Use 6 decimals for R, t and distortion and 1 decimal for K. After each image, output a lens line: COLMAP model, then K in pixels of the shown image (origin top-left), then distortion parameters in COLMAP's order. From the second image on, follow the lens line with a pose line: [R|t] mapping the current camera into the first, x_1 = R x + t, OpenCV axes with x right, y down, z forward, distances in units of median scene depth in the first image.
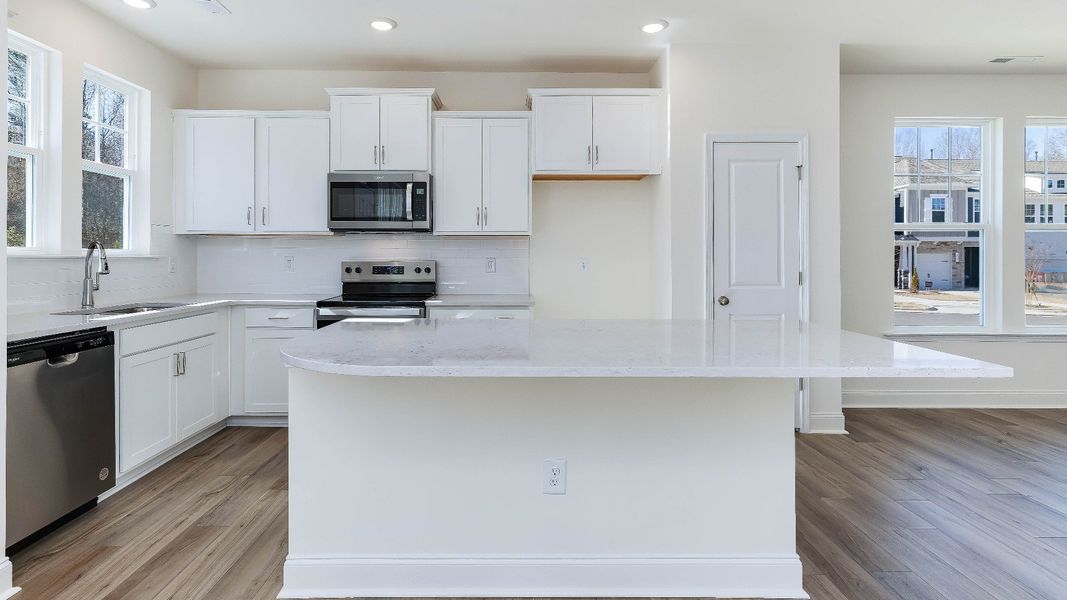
lens RADIAL K [[533.3, 0, 523.2], [0, 533.3, 256.3], [0, 0, 1]] dist [-0.000796, -0.000901]
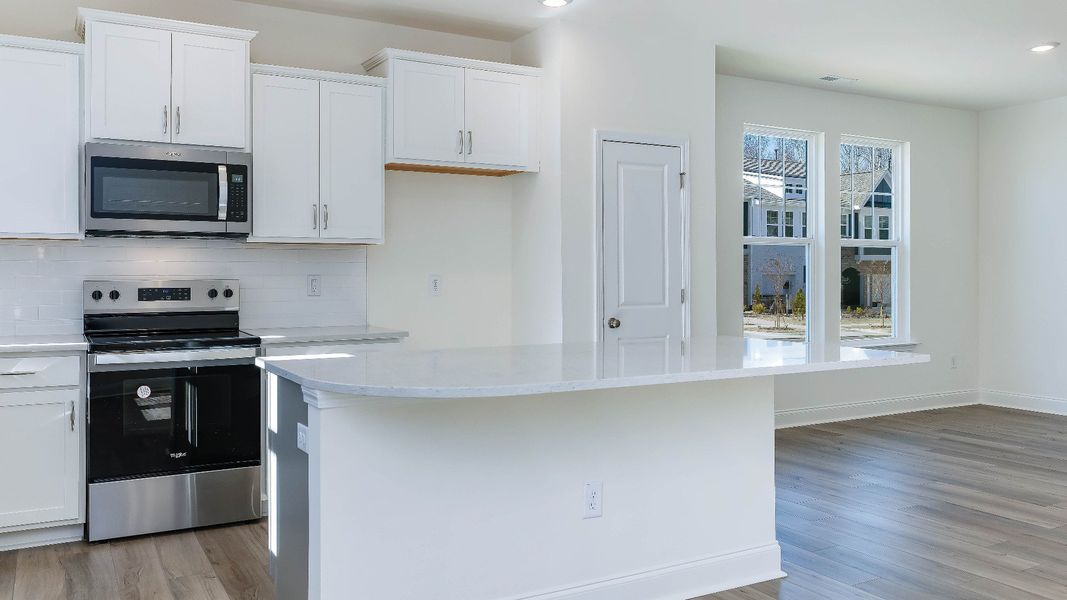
lens RADIAL K [[850.1, 0, 542.7], [0, 850.1, 279.7], [0, 0, 1]] dist [-0.026397, 0.008852]
pose [[0.872127, -0.006177, 0.489241, -0.382465], [0.001610, 0.999951, 0.009756, -0.001291], [-0.489277, -0.007721, 0.872094, -0.145133]]
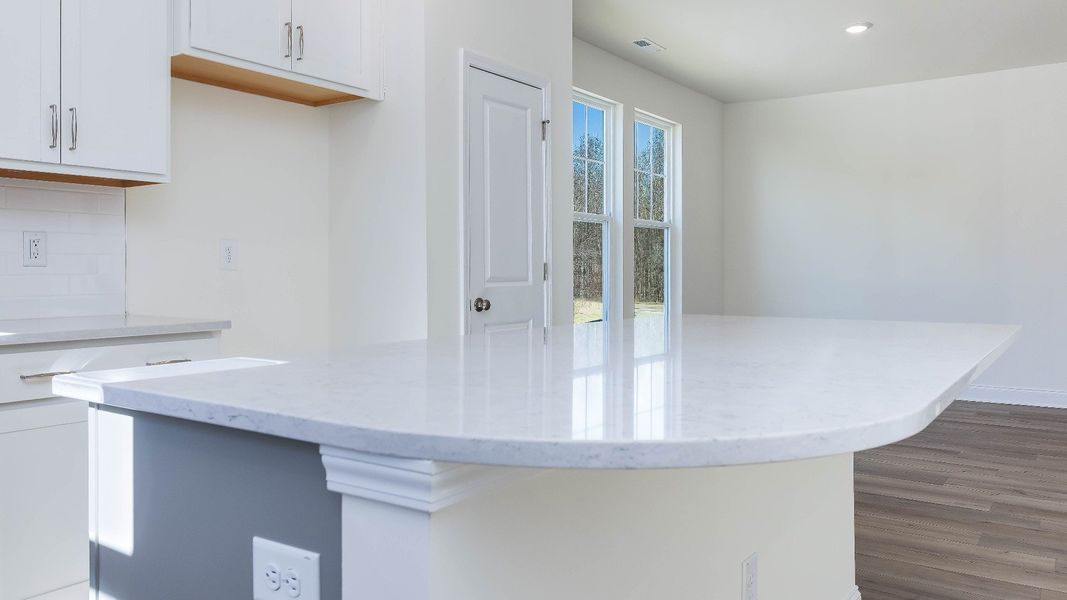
lens RADIAL K [[795.5, 0, 544.5], [0, 795.5, 282.0], [0, 0, 1]] dist [-0.011628, -0.015013]
pose [[0.578655, -0.013243, 0.815465, -0.373494], [-0.001541, 0.999849, 0.017331, 0.035300], [-0.815571, -0.011286, 0.578547, 0.336667]]
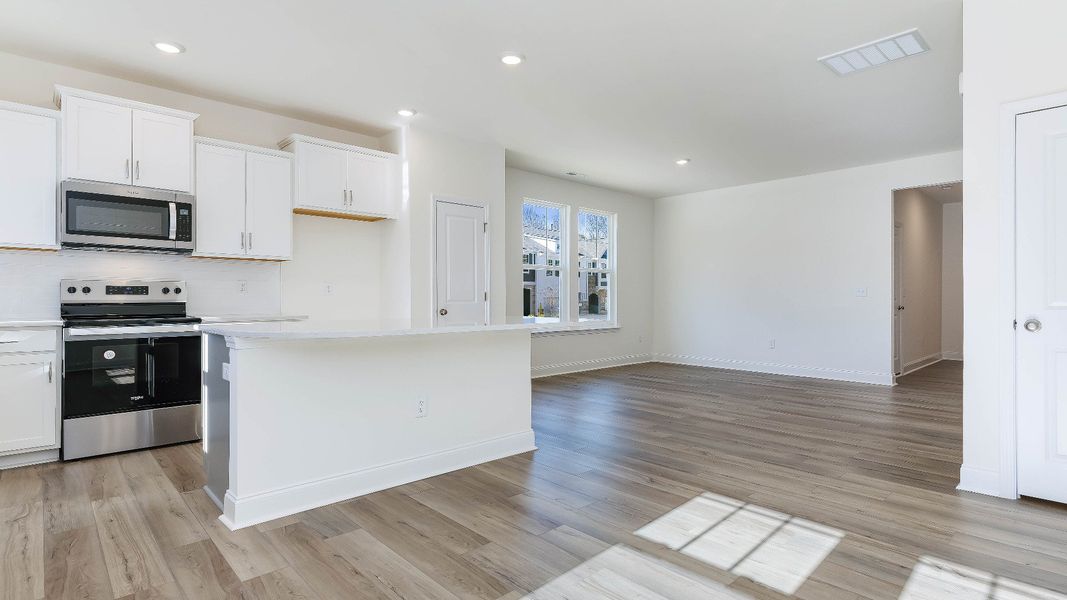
lens RADIAL K [[519.0, 0, 536.7], [0, 519.0, 301.9], [0, 0, 1]] dist [-0.005687, 0.000813]
pose [[0.732213, -0.006909, 0.681041, -0.372744], [-0.001093, 0.999935, 0.011320, 0.038058], [-0.681075, -0.009033, 0.732158, -0.187683]]
